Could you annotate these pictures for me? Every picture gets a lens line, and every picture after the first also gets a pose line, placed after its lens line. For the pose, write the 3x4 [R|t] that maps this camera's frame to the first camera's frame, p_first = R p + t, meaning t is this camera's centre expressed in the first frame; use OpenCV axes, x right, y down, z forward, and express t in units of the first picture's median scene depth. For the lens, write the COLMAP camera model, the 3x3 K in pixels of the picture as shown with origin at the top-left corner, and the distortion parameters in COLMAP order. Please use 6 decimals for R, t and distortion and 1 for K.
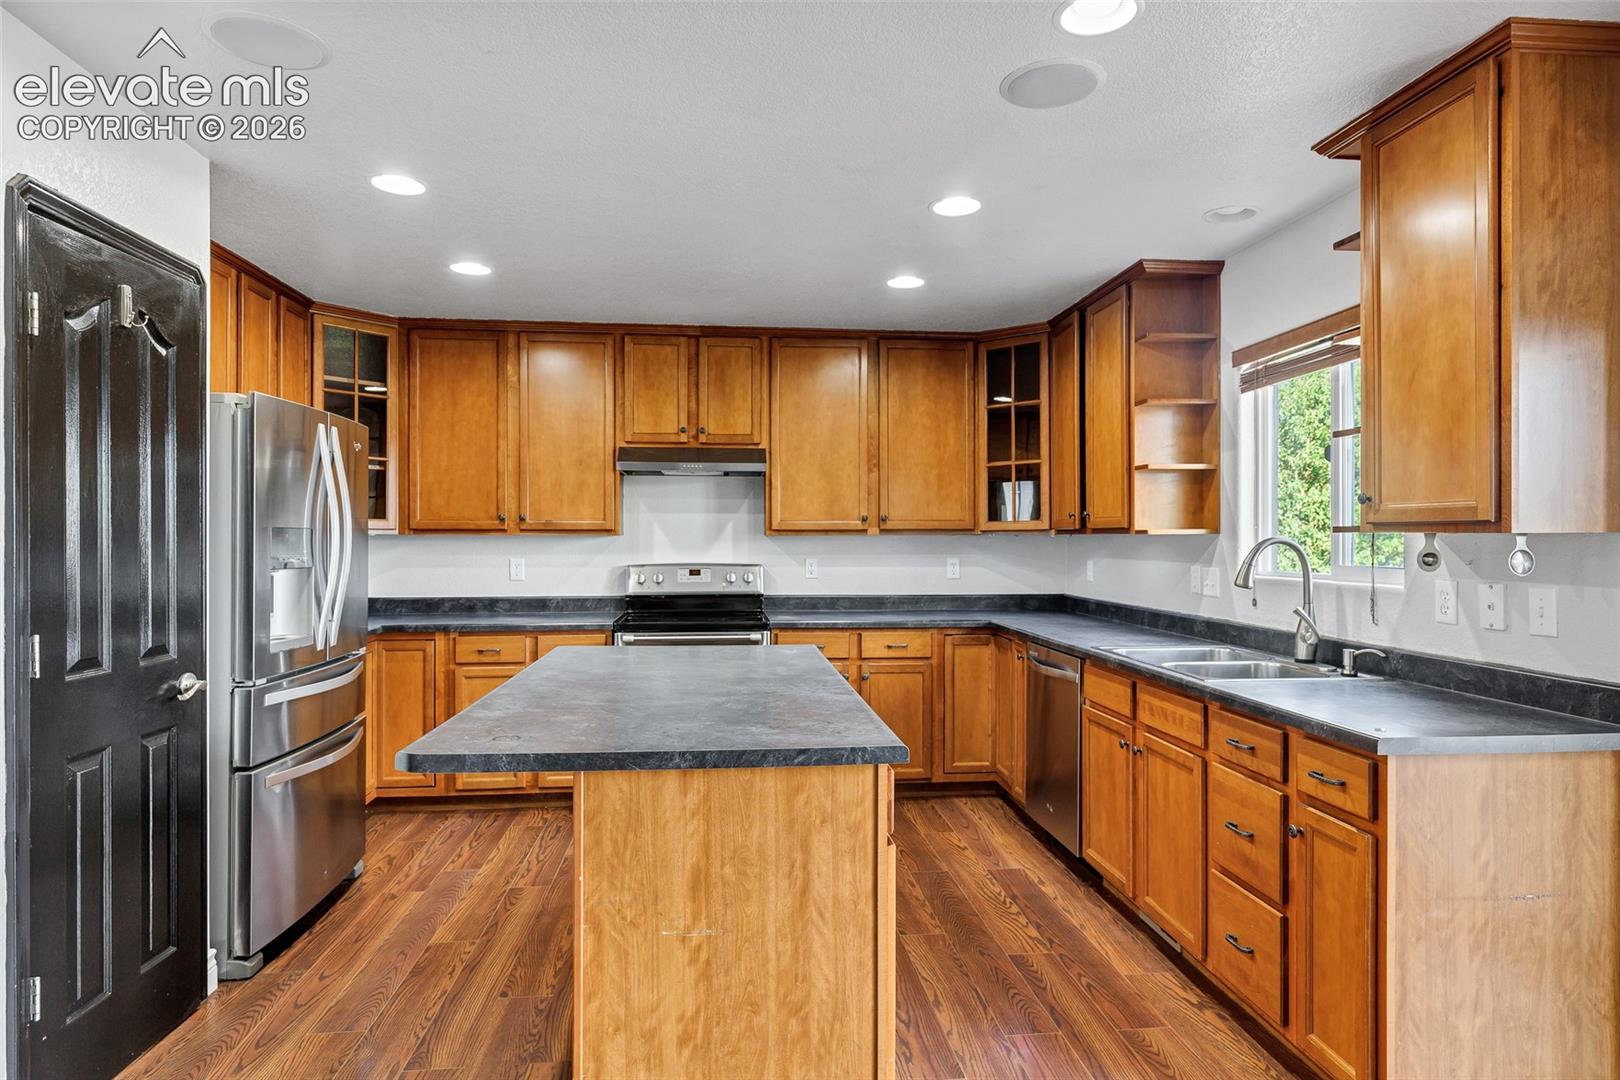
lens RADIAL K [[882.5, 0, 827.4], [0, 882.5, 541.7], [0, 0, 1]] dist [-0.001015, 0.001937]
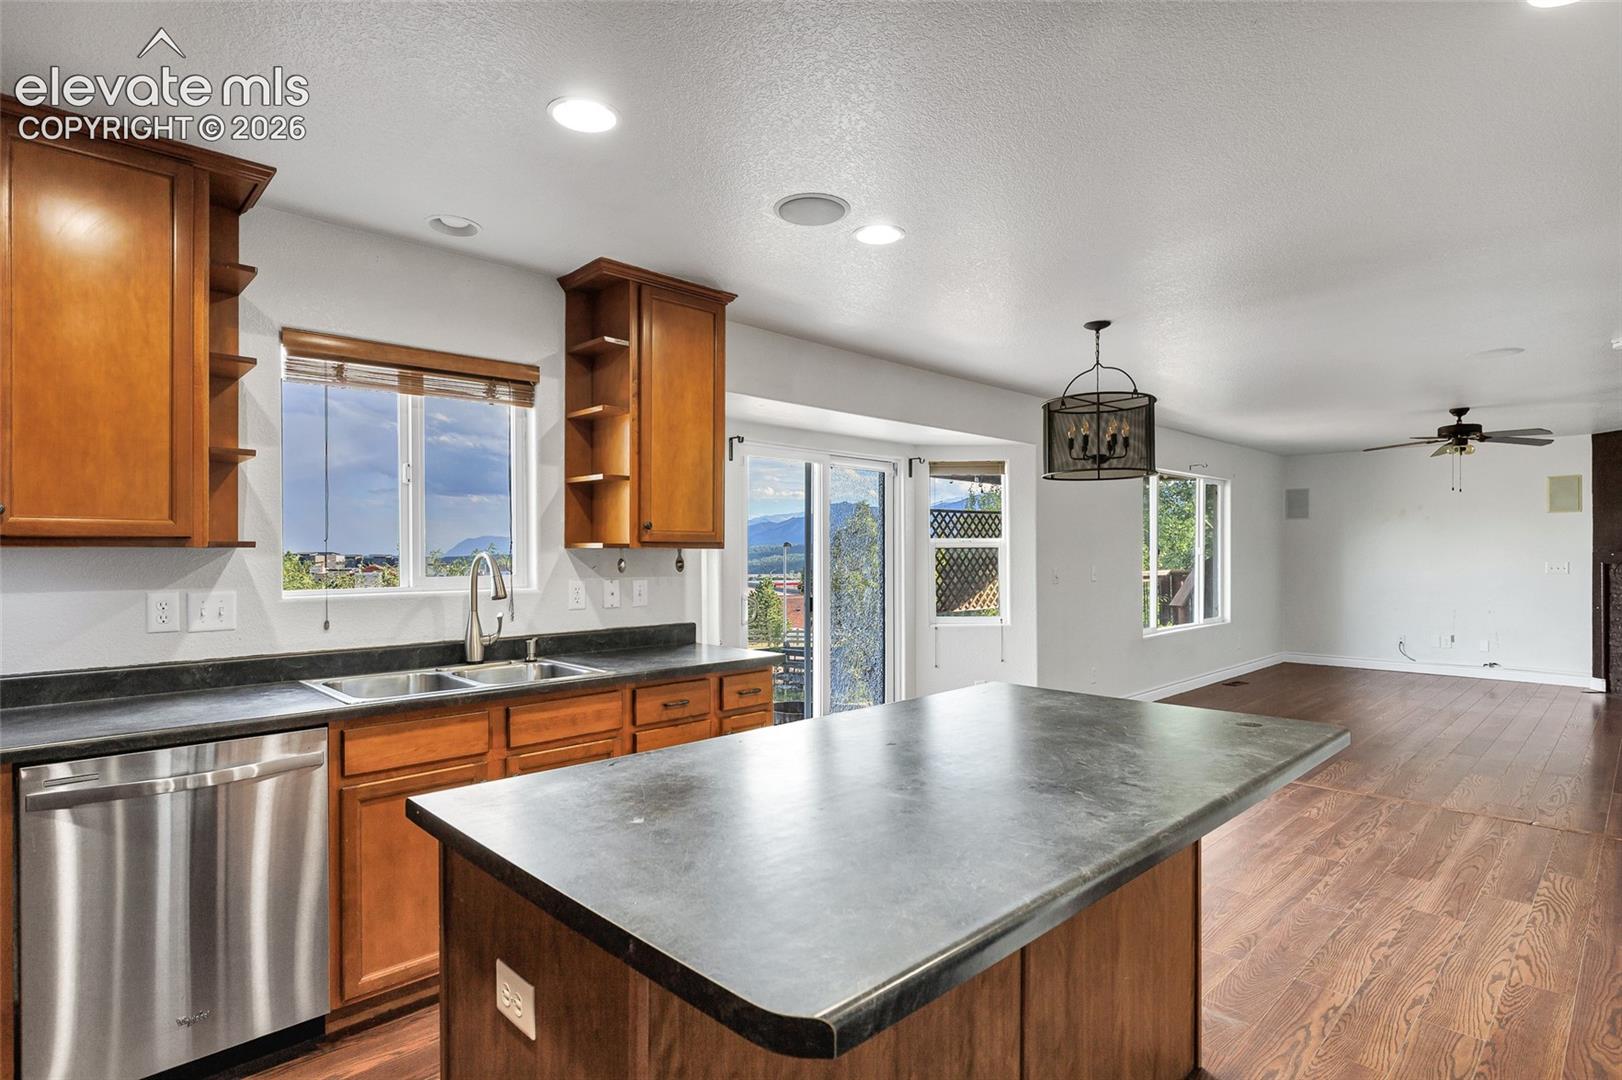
lens RADIAL K [[797.7, 0, 827.3], [0, 797.7, 549.9], [0, 0, 1]] dist [-0.002431, -0.000429]
pose [[-0.593092, 0.000733, 0.805135, -0.360528], [0.004999, 0.999984, 0.002772, -0.005102], [-0.805119, 0.005669, -0.593086, 0.833554]]
